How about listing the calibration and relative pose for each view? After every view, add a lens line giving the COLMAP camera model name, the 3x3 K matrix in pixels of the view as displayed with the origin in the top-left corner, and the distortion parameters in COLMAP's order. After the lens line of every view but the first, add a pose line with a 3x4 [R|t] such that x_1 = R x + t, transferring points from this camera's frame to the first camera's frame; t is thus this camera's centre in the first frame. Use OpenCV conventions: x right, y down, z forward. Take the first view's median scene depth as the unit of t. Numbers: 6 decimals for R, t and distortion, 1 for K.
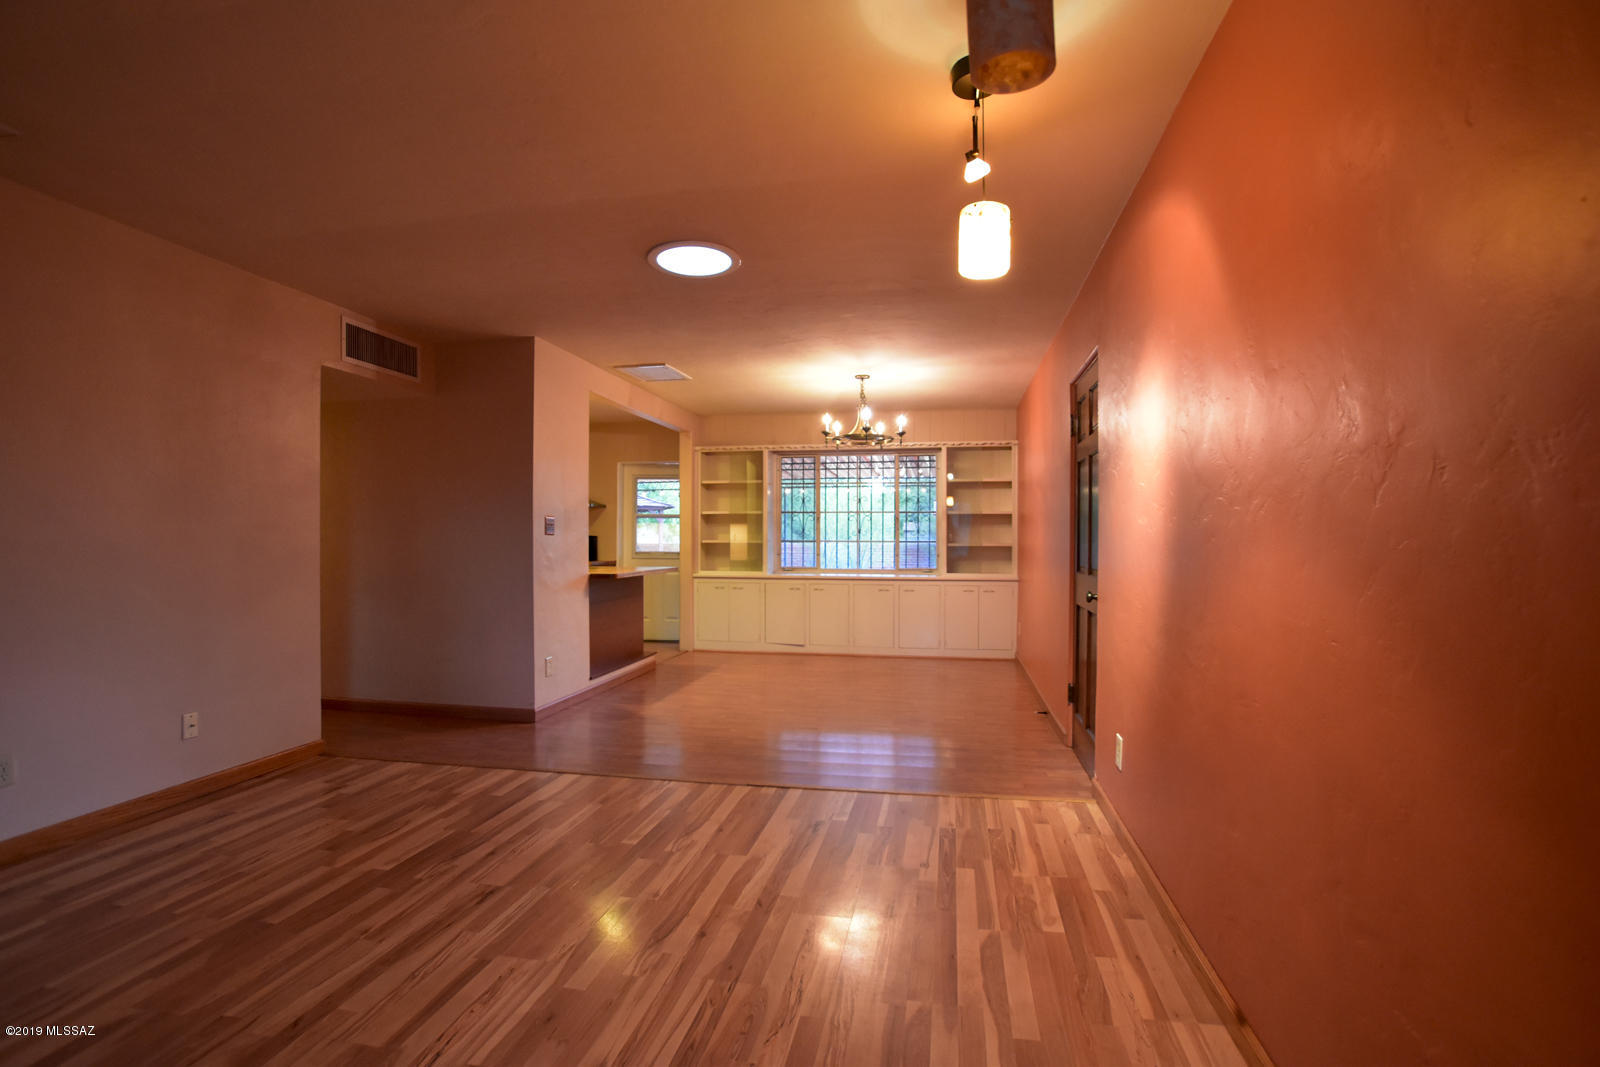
lens RADIAL K [[765.9, 0, 807.5], [0, 765.9, 540.1], [0, 0, 1]] dist [-0.075387, 0.032616]
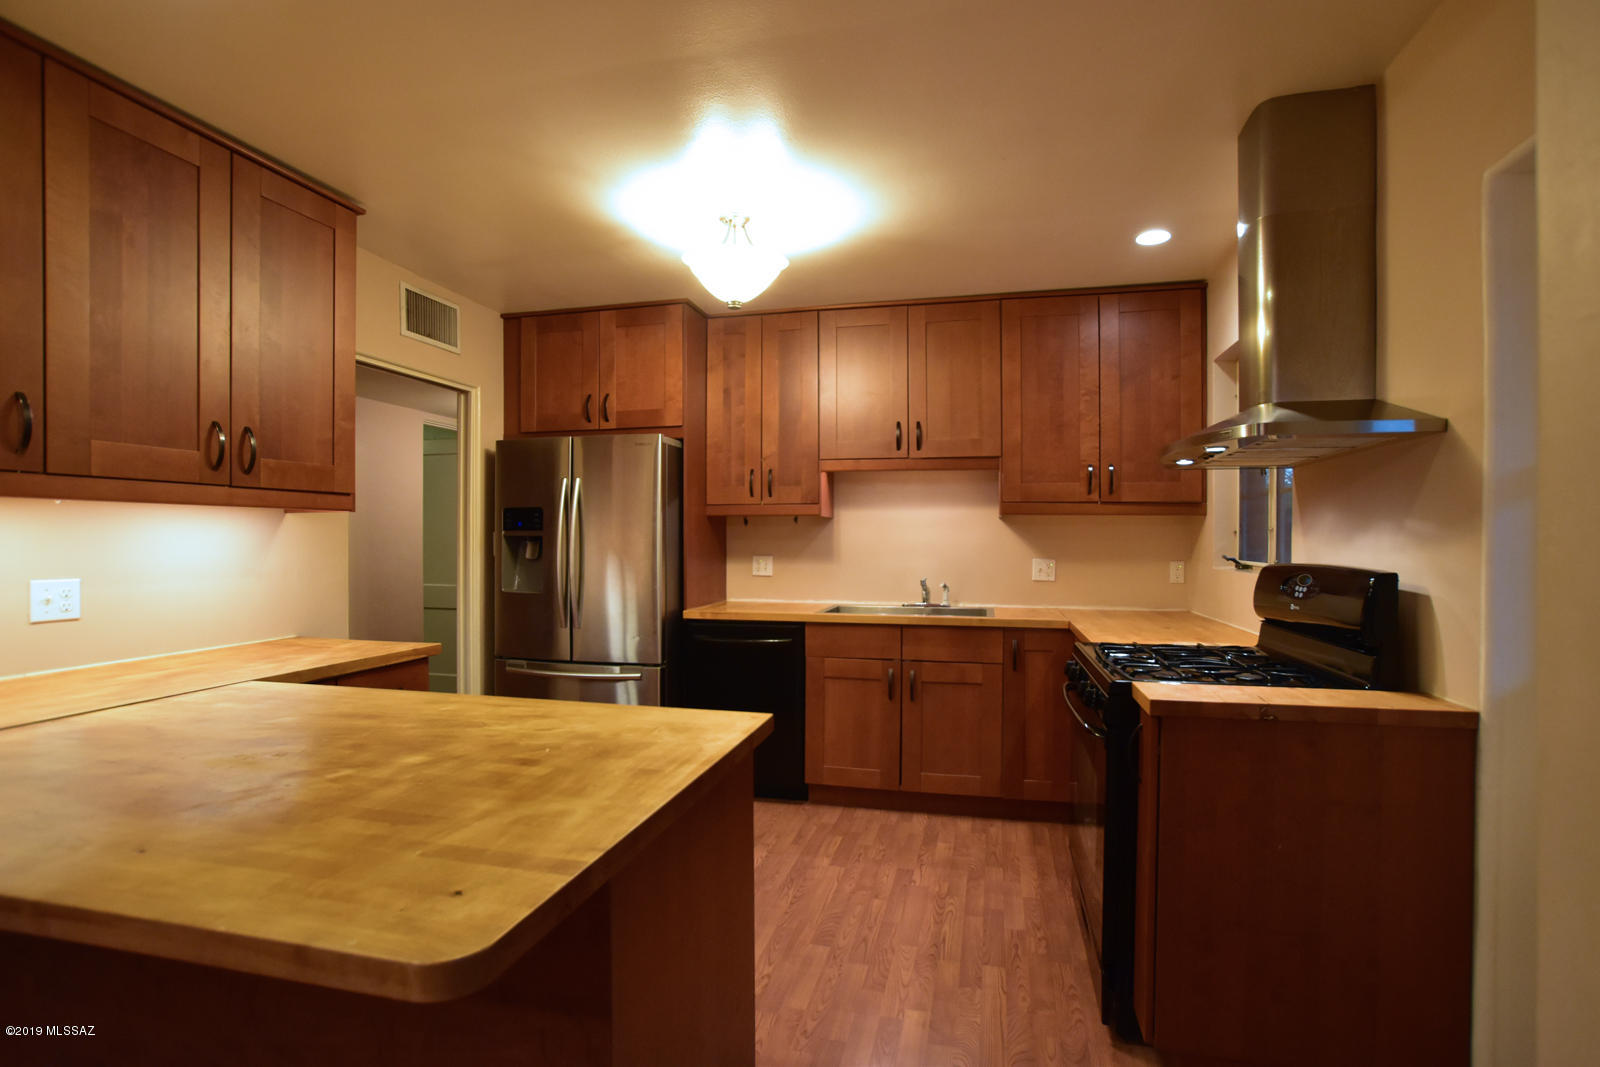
lens RADIAL K [[765.9, 0, 807.5], [0, 765.9, 540.1], [0, 0, 1]] dist [-0.075387, 0.032616]
pose [[-0.064992, 0.002702, -0.997882, -0.072246], [-0.007945, 0.999963, 0.003225, -0.014859], [0.997854, 0.008138, -0.064968, 0.938668]]
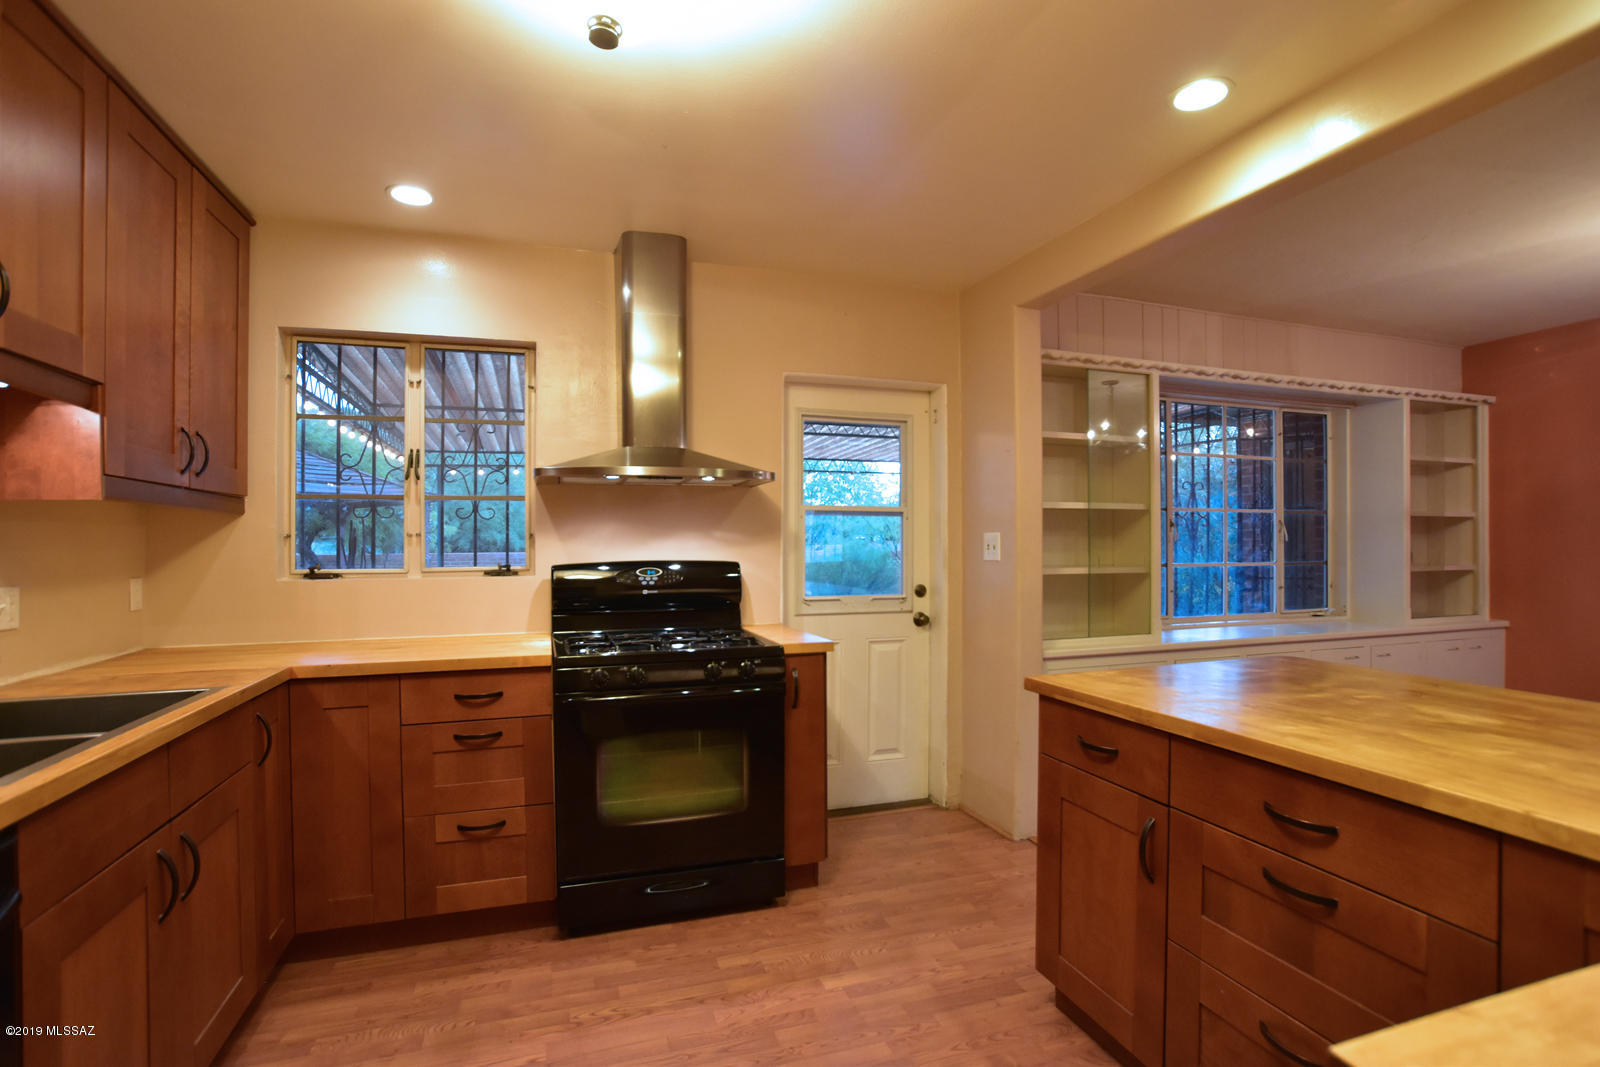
lens RADIAL K [[765.9, 0, 807.5], [0, 765.9, 540.1], [0, 0, 1]] dist [-0.075387, 0.032616]
pose [[0.879101, -0.002842, 0.476626, -0.470057], [0.004534, 0.999987, -0.002400, -0.015991], [-0.476613, 0.004271, 0.879103, 0.717389]]
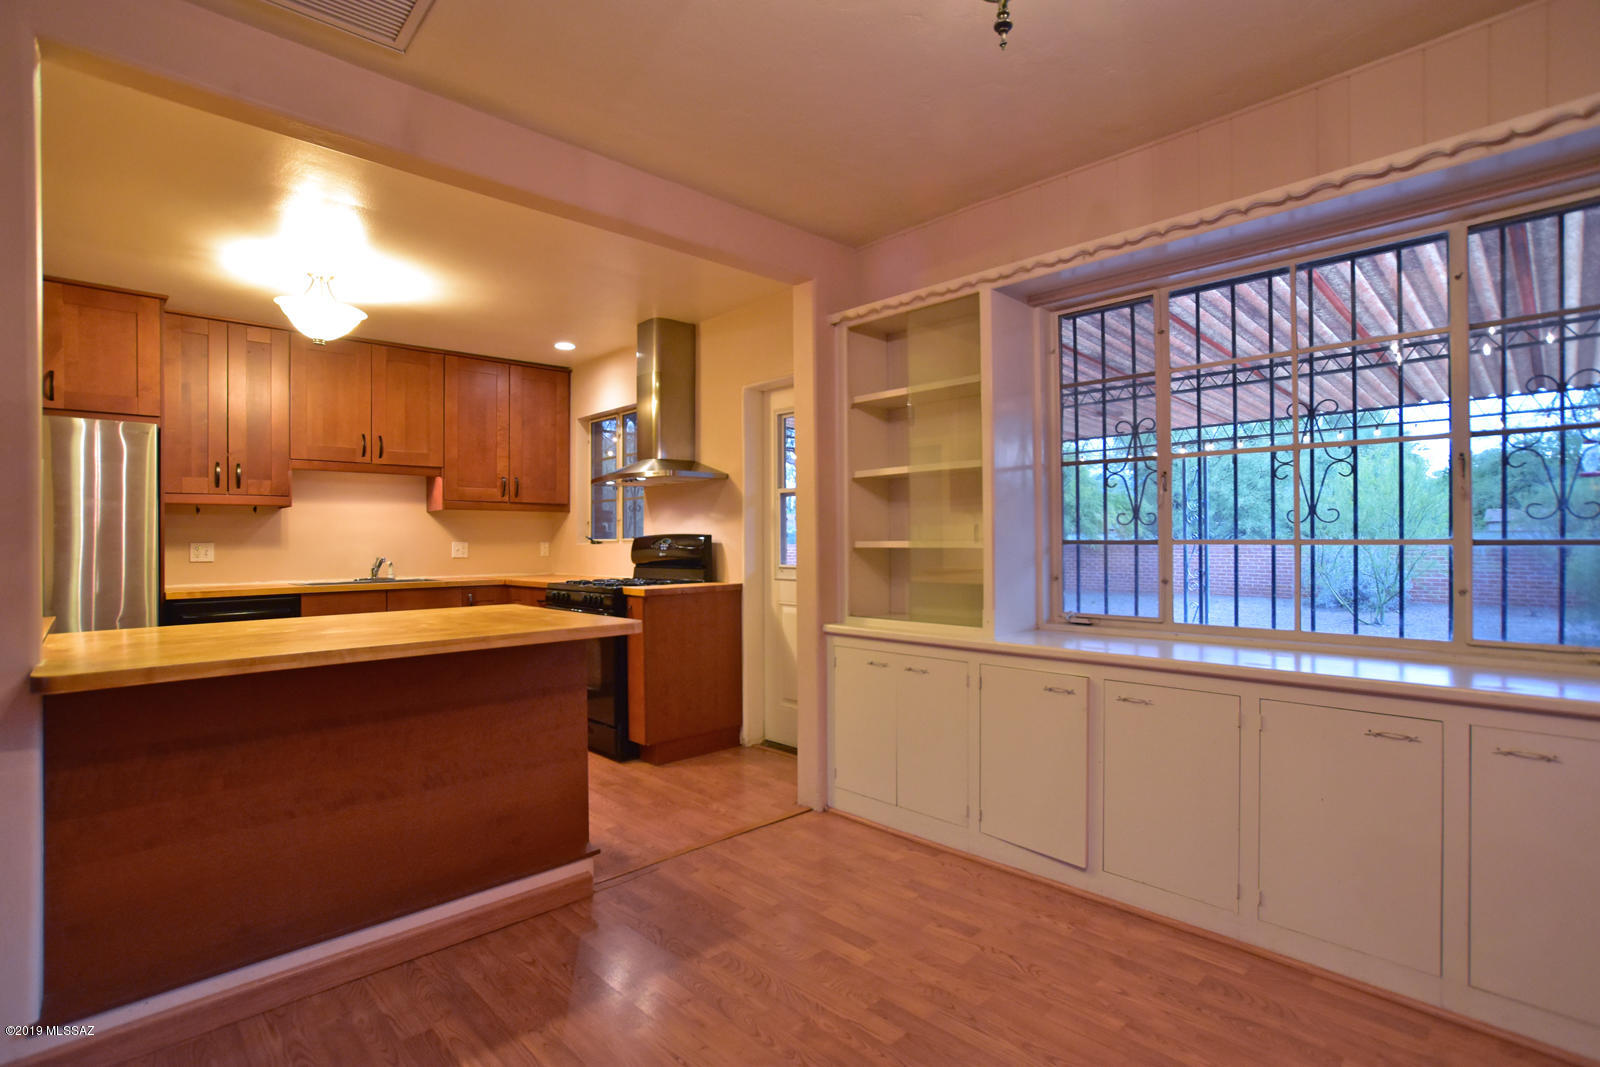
lens RADIAL K [[765.9, 0, 807.5], [0, 765.9, 540.1], [0, 0, 1]] dist [-0.075387, 0.032616]
pose [[0.809122, -0.006833, -0.587601, 0.085620], [0.005276, 0.999977, -0.004364, 0.001333], [0.587617, 0.000430, 0.809139, 0.684041]]
